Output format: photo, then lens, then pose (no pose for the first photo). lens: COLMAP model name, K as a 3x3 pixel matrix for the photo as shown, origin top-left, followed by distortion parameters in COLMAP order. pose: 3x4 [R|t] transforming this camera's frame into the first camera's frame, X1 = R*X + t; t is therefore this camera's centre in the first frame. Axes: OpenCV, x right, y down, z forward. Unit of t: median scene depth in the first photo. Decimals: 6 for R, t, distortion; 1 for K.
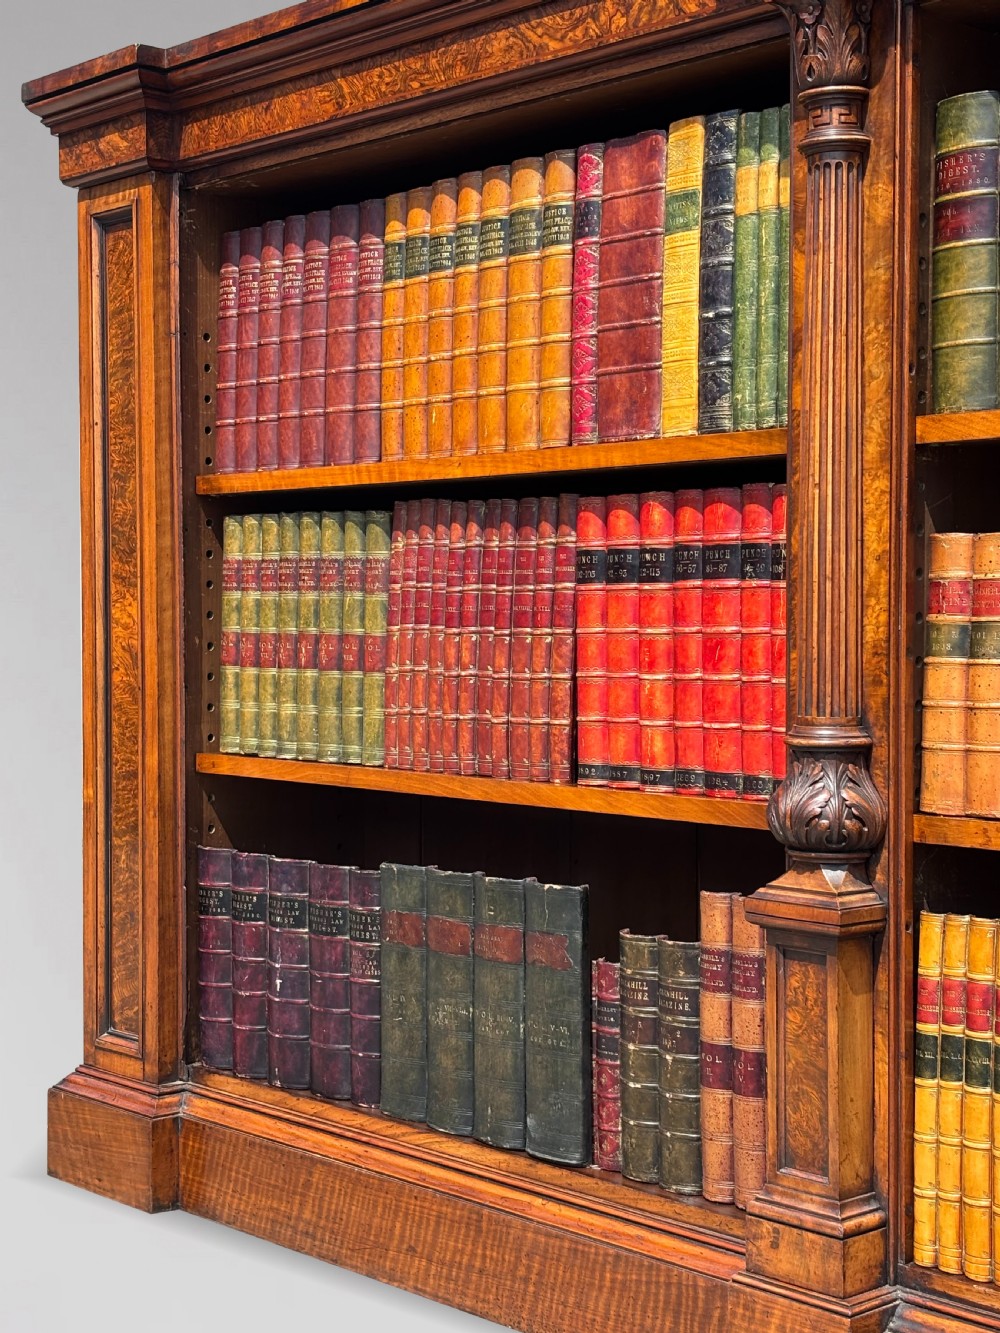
lens RADIAL K [[2156.8, 0, 499.7], [0, 2156.8, 680.8], [0, 0, 1]] dist [0.270004, -1.187110]
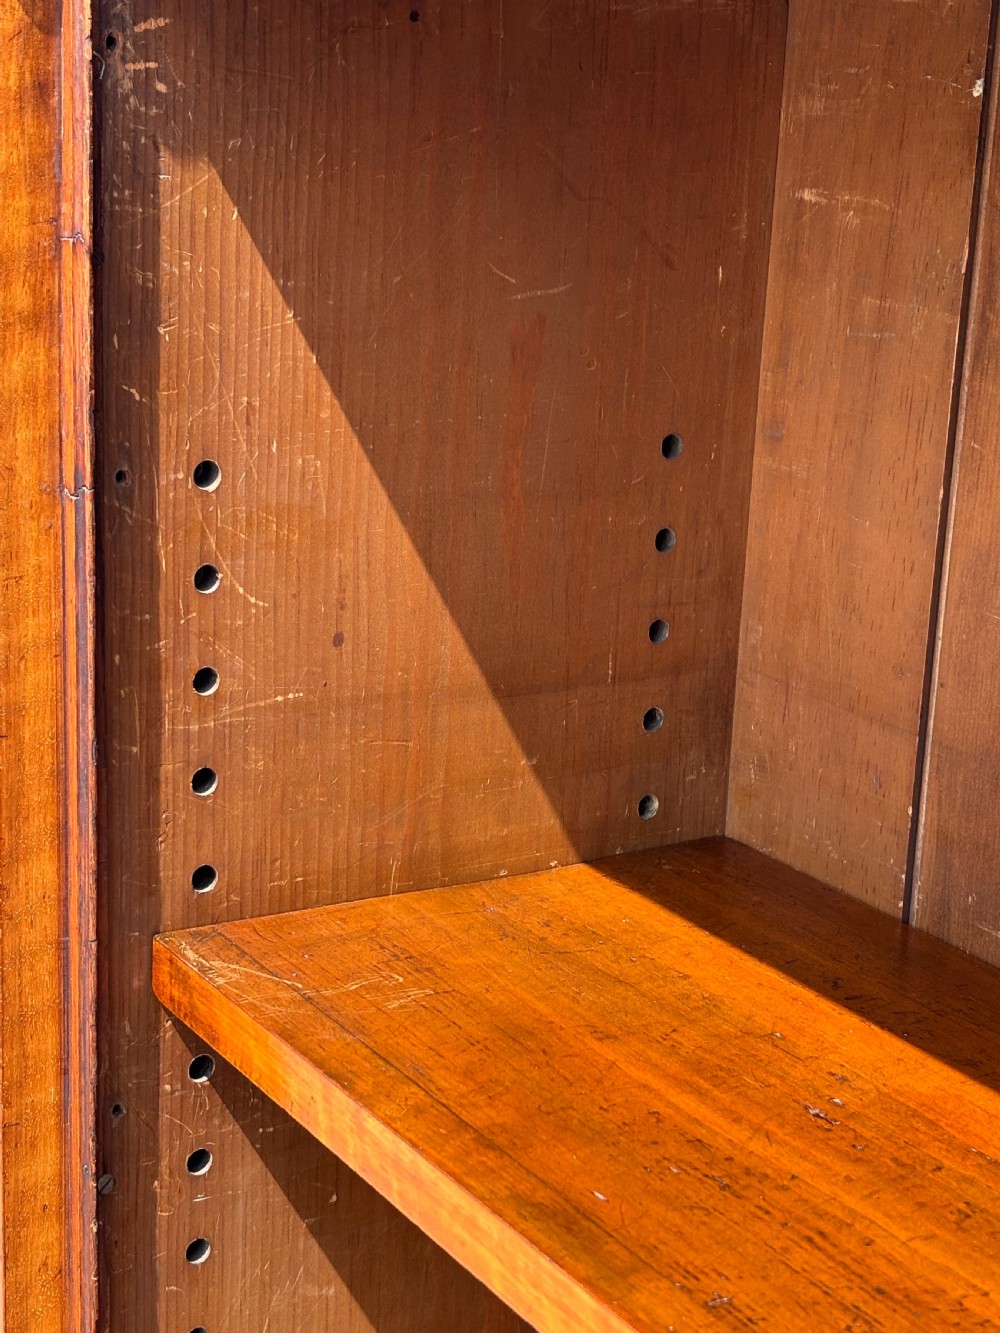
lens RADIAL K [[2332.1, 0, 500.0], [0, 2332.1, 666.5], [0, 0, 1]] dist [0.258357, -1.245850]
pose [[0.985396, 0.085359, -0.147336, -0.059865], [-0.049278, 0.971206, 0.233091, -0.253190], [0.162990, -0.222427, 0.961229, 0.861947]]
